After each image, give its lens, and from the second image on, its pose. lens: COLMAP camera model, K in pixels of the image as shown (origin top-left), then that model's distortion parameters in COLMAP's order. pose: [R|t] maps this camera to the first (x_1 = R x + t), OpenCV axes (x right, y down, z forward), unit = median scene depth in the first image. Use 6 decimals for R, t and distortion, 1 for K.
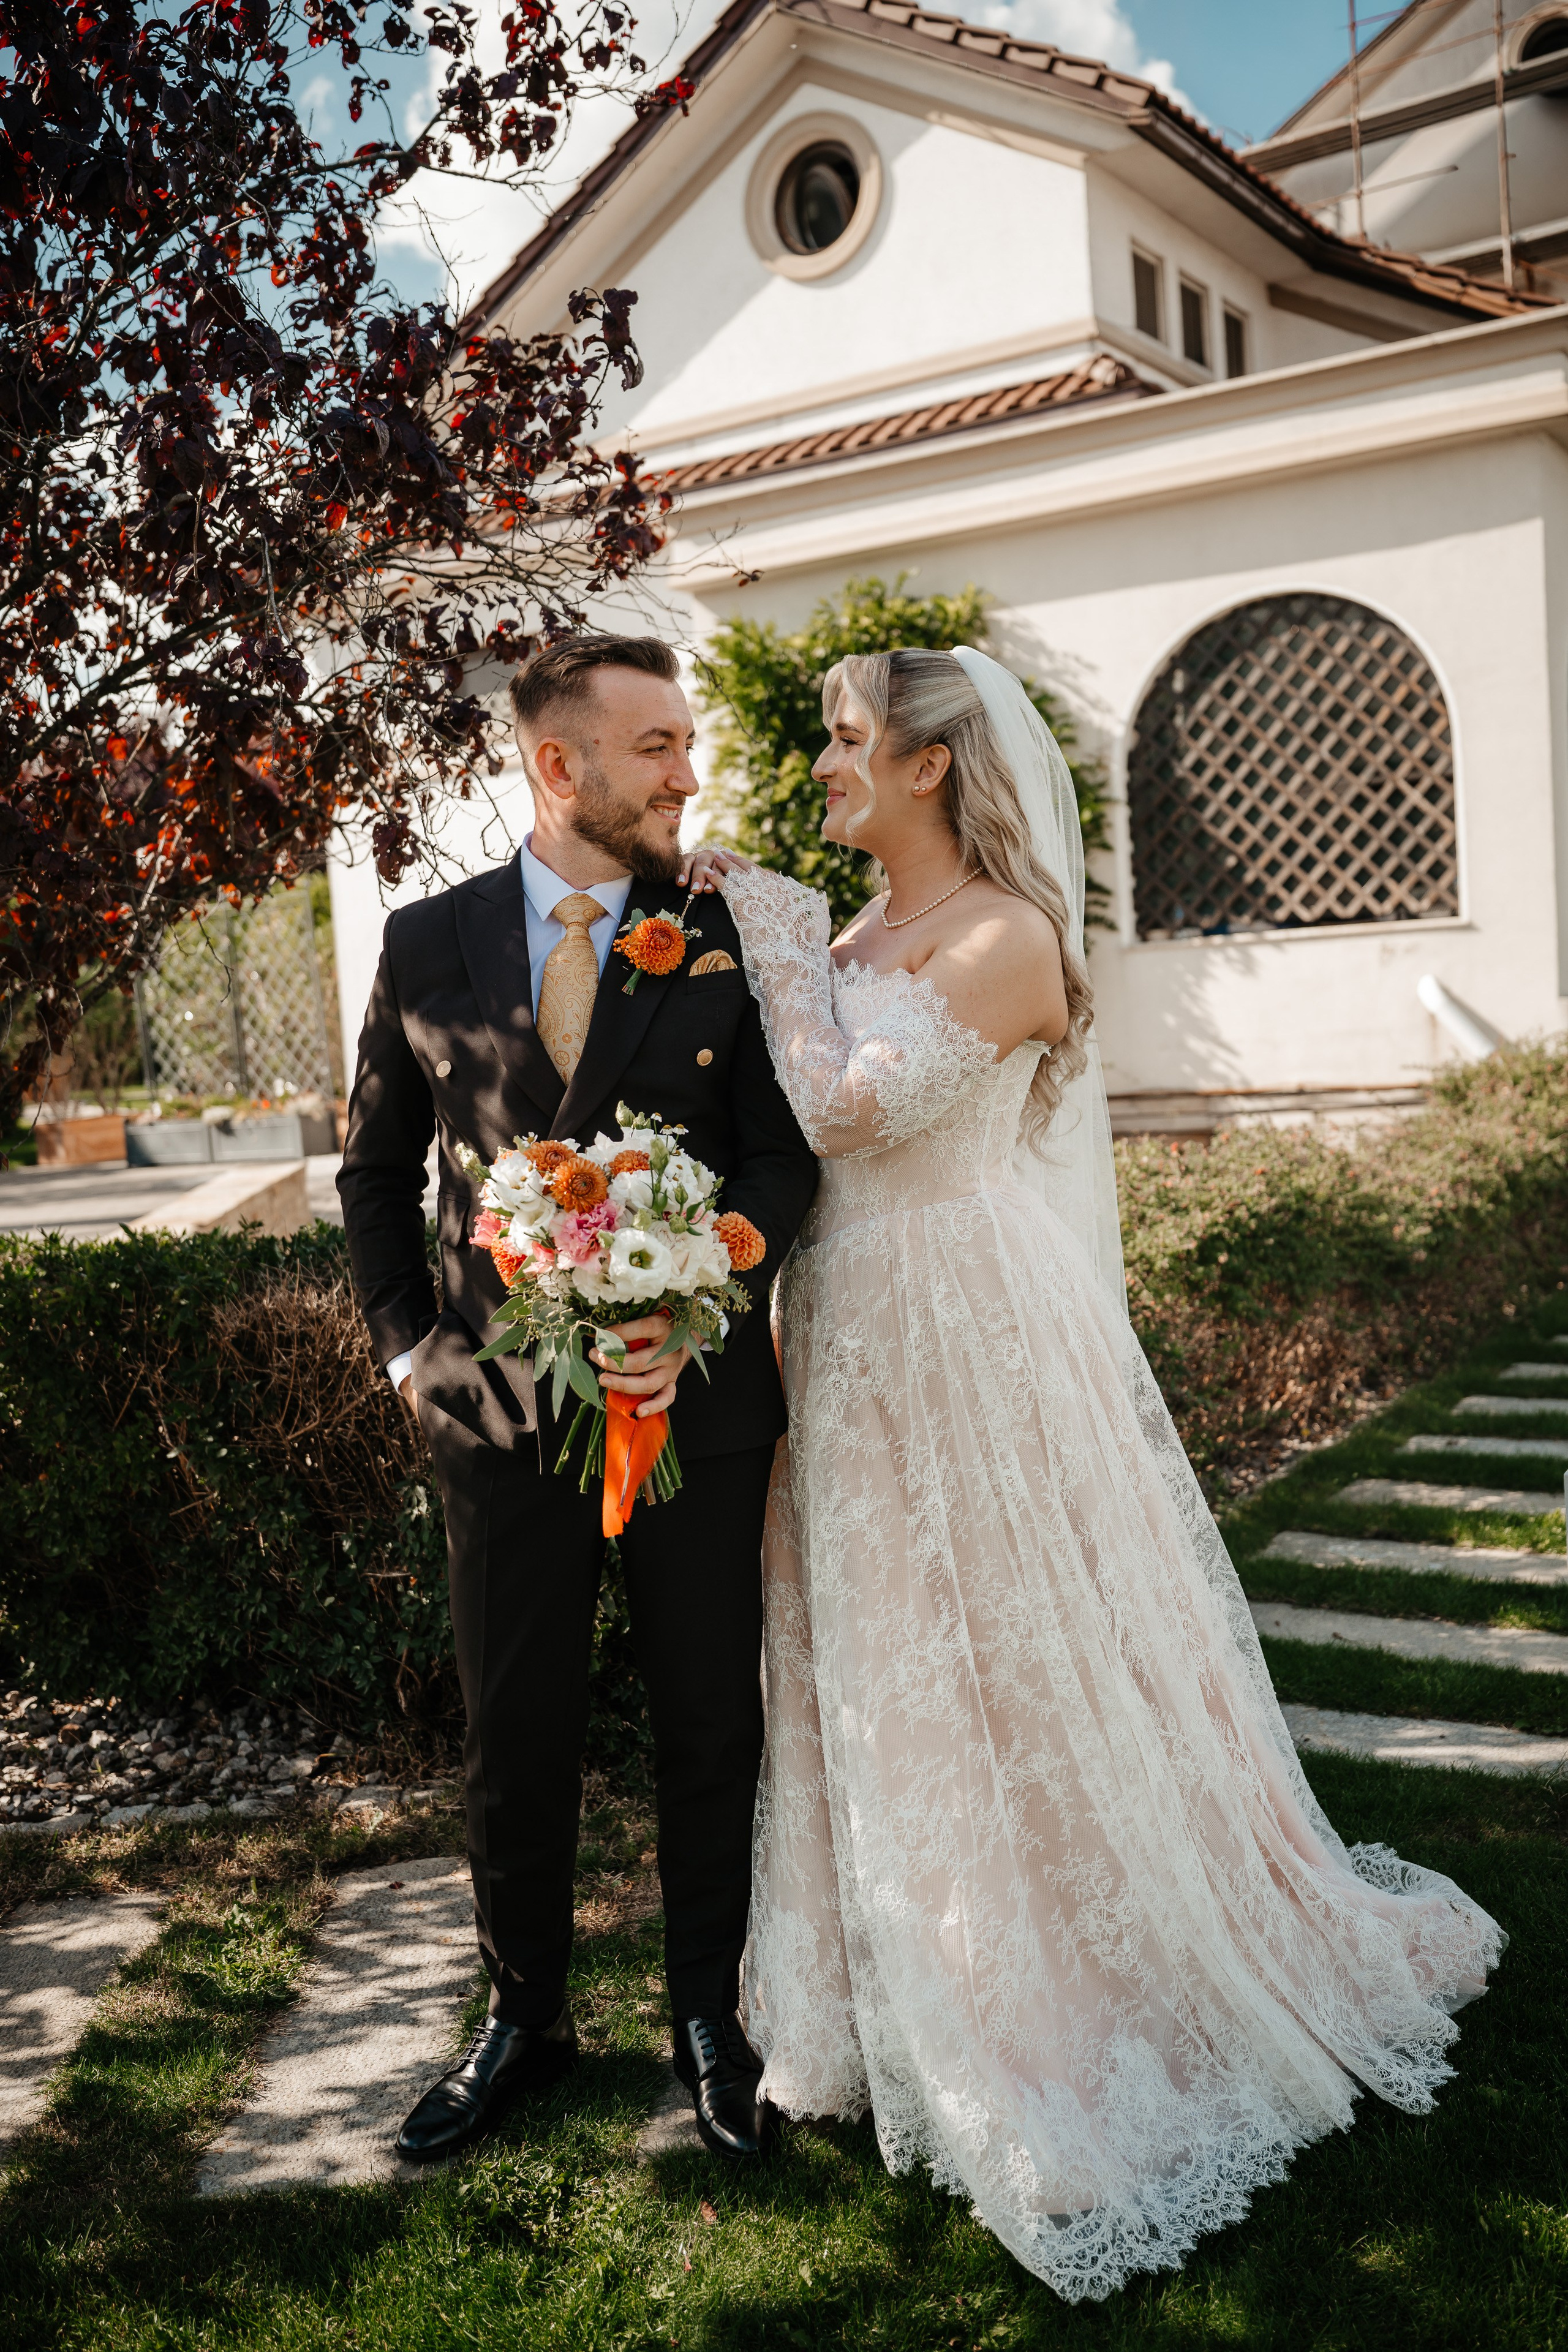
lens RADIAL K [[2133.1, 0, 800.2], [0, 2133.1, 1133.5], [0, 0, 1]] dist [0.002525, 0.119910]
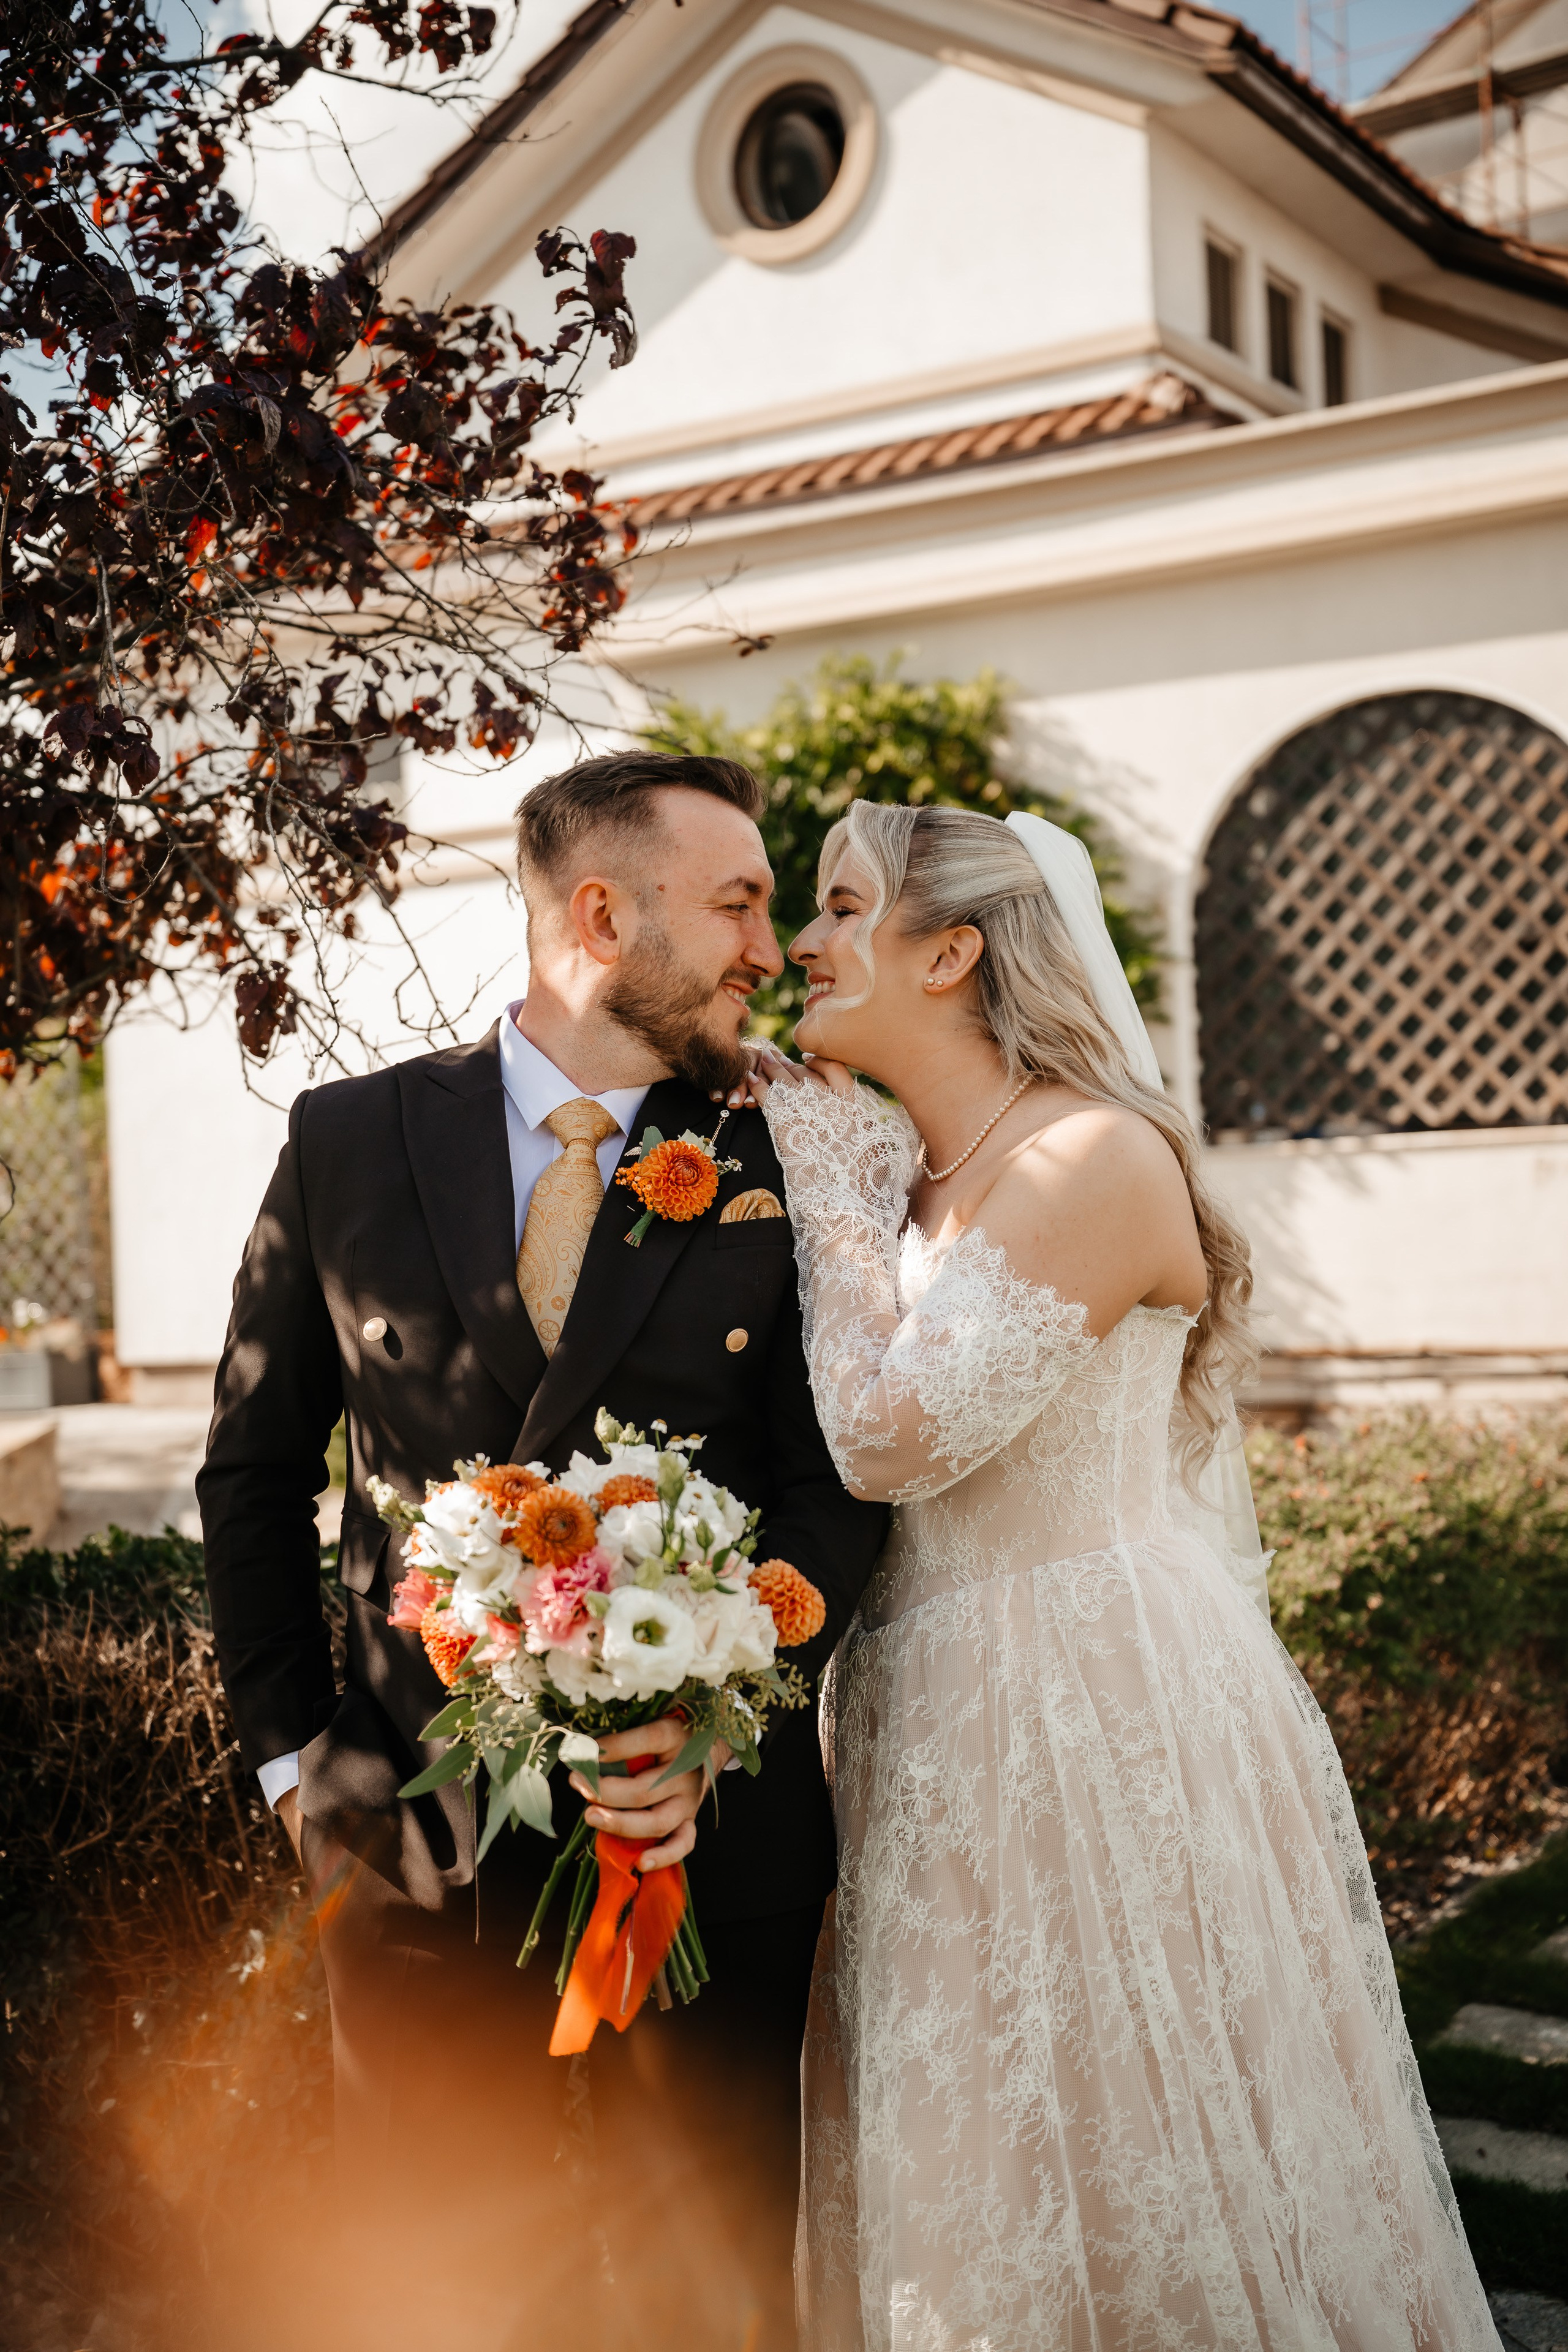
lens RADIAL K [[2772.6, 0, 789.4], [0, 2772.6, 1160.1], [0, 0, 1]] dist [0.148946, 0.004050]
pose [[0.999203, 0.022446, 0.033020, -0.019302], [-0.019881, 0.996905, -0.076063, -0.008299], [-0.034625, 0.075346, 0.996556, 0.036955]]
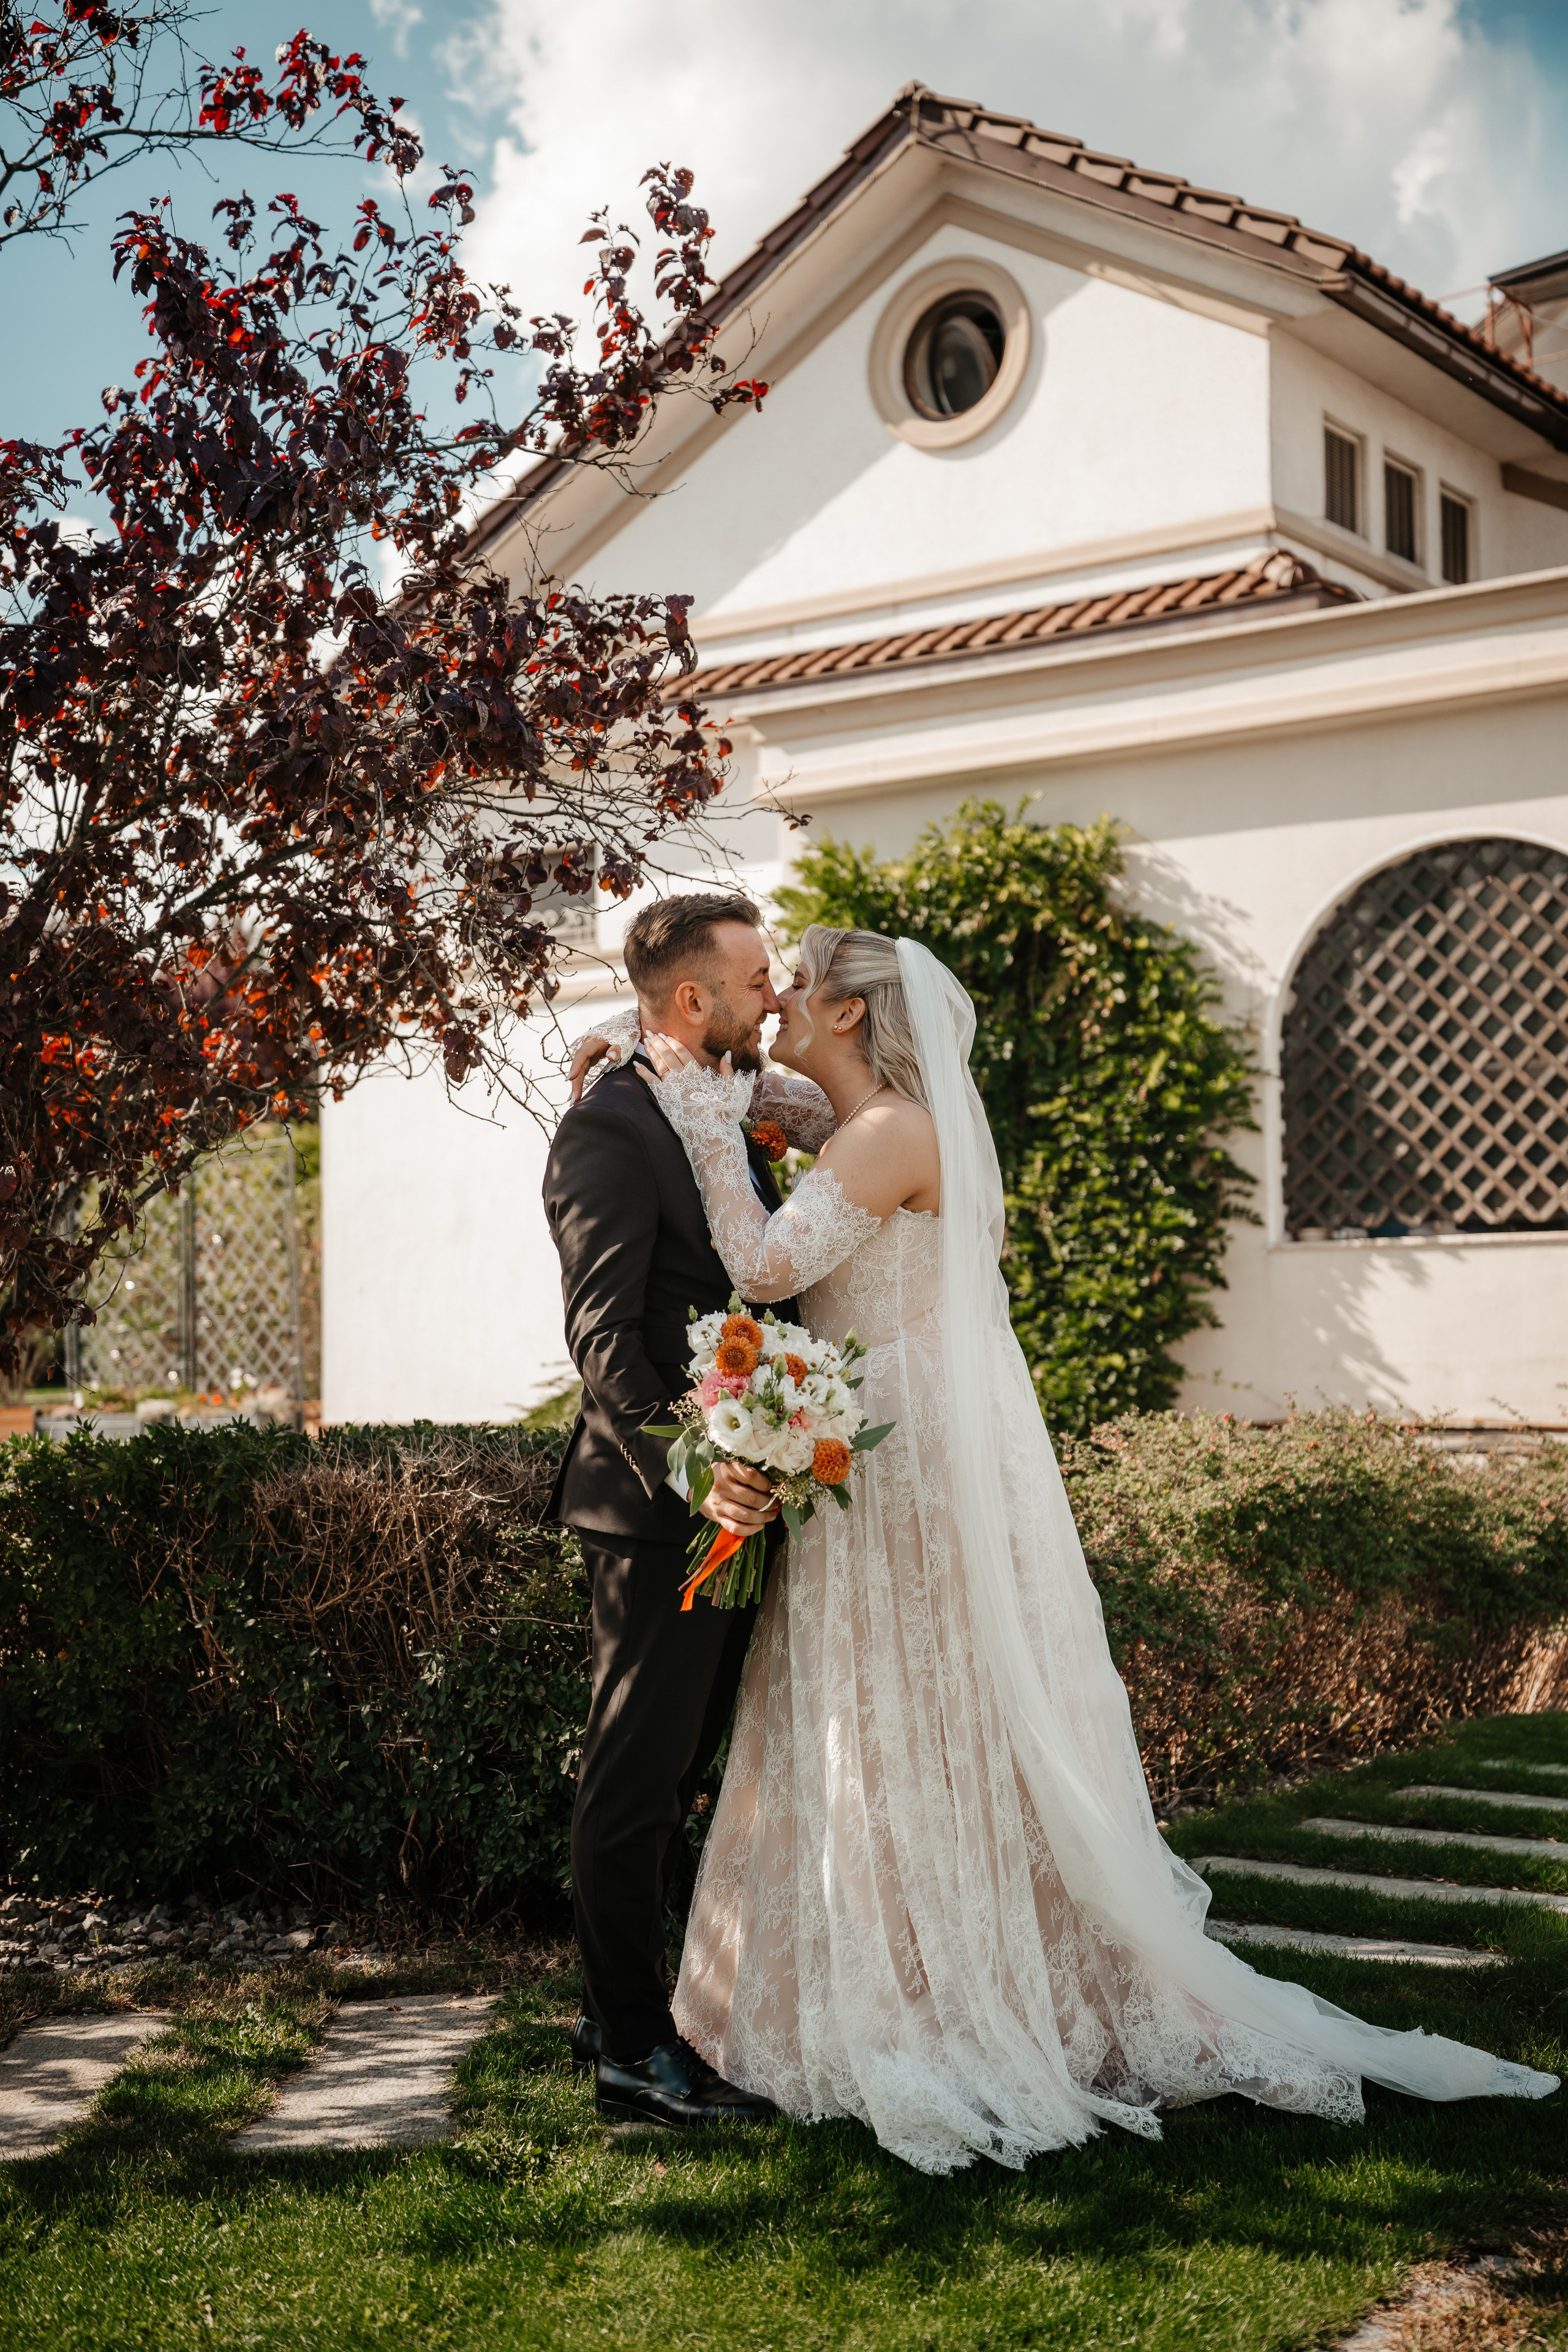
lens RADIAL K [[3294.6, 0, 784.0], [0, 3294.6, 1176.0], [0, 0, 1]] dist [0.232036, 0.026877]
pose [[0.997271, 0.048096, -0.056013, 0.034504], [-0.054768, 0.990719, -0.124404, 0.058648], [0.049510, 0.127132, 0.990649, -0.303353]]
